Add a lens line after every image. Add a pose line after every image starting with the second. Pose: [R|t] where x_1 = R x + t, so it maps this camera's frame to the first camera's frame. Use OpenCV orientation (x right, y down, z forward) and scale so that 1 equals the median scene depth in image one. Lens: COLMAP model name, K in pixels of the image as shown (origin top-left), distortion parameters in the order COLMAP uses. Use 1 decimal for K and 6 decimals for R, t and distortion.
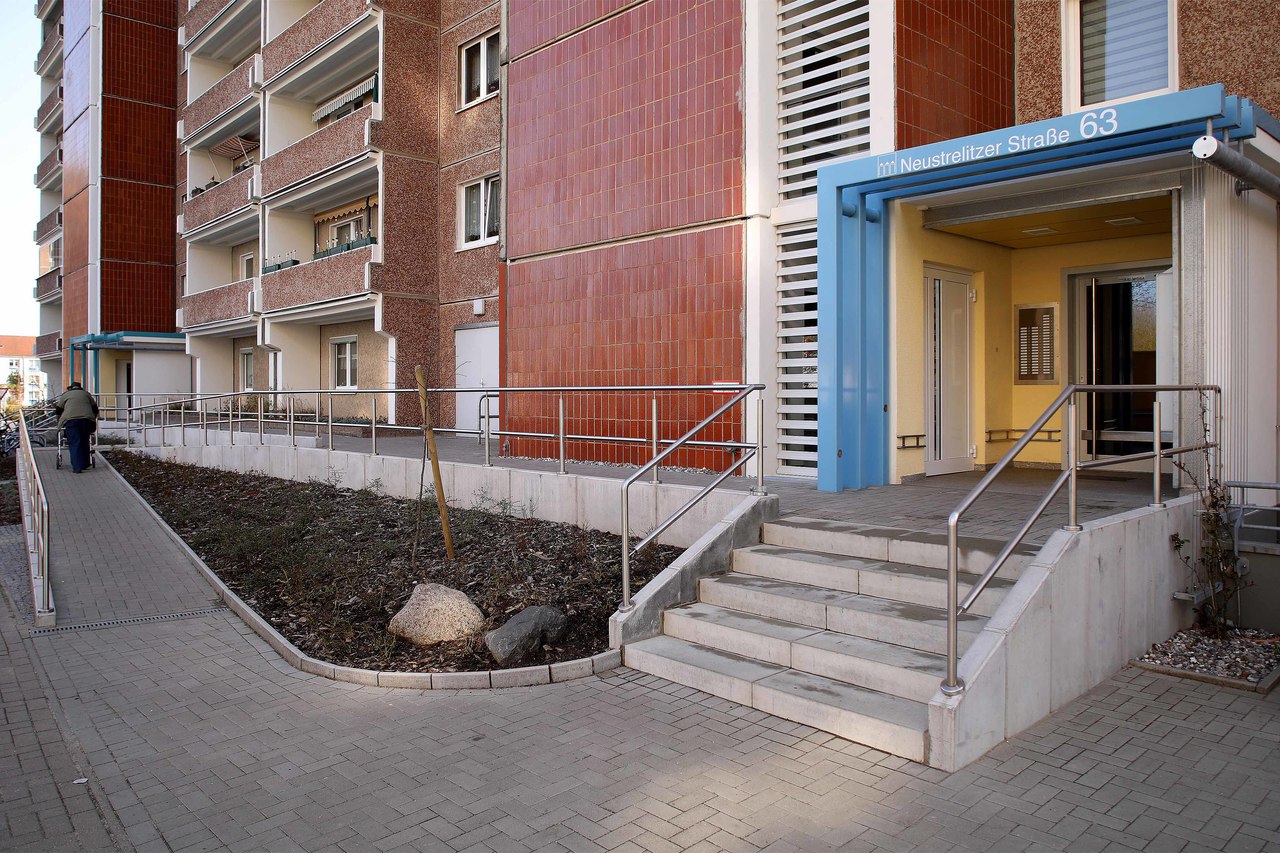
lens RADIAL K [[910.7, 0, 638.7], [0, 910.7, 398.8], [0, 0, 1]] dist [-0.059344, 0.045876]
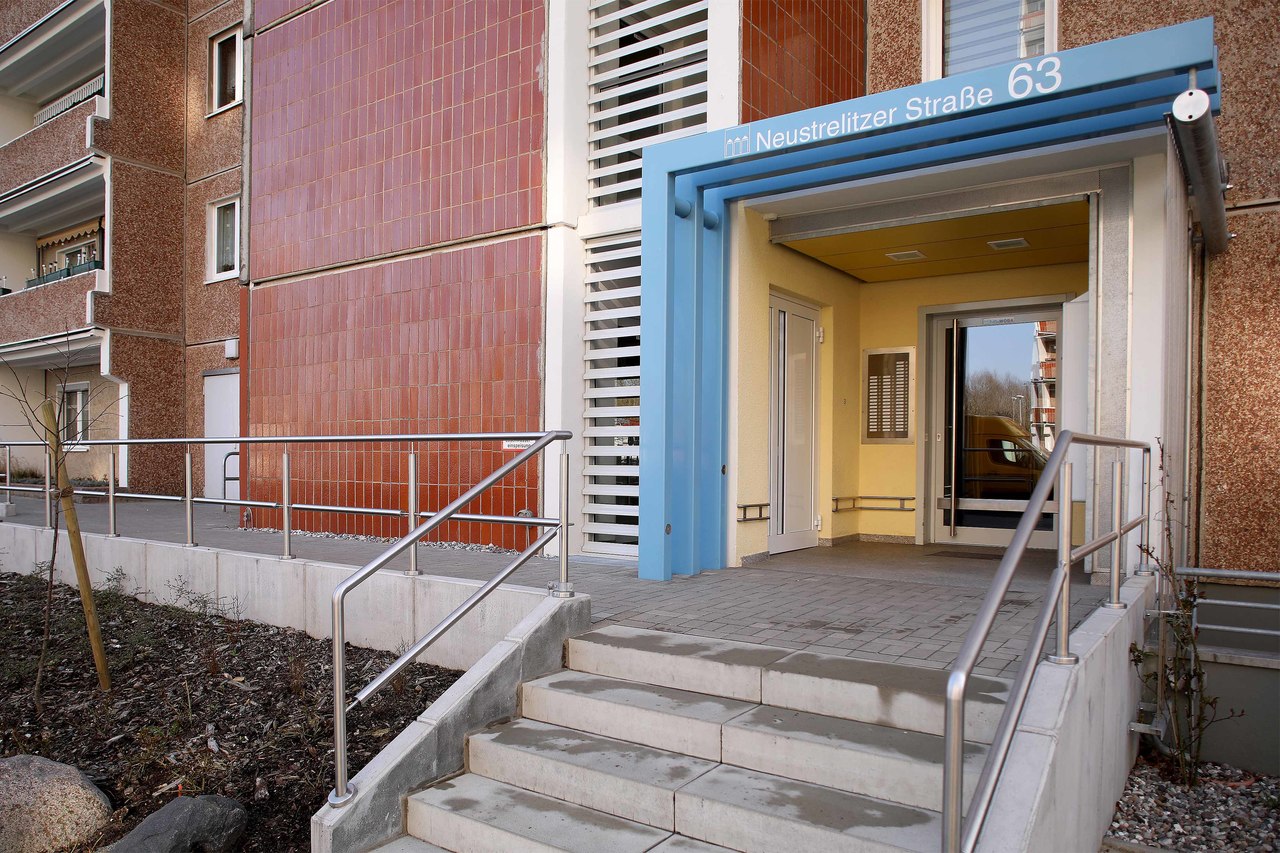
lens RADIAL K [[826.8, 0, 622.1], [0, 826.8, 479.2], [0, 0, 1]] dist [-0.056218, 0.033904]
pose [[0.978016, 0.005012, 0.208472, 0.035710], [-0.008801, 0.999812, 0.017250, 0.006304], [-0.208346, -0.018705, 0.977876, 0.292685]]
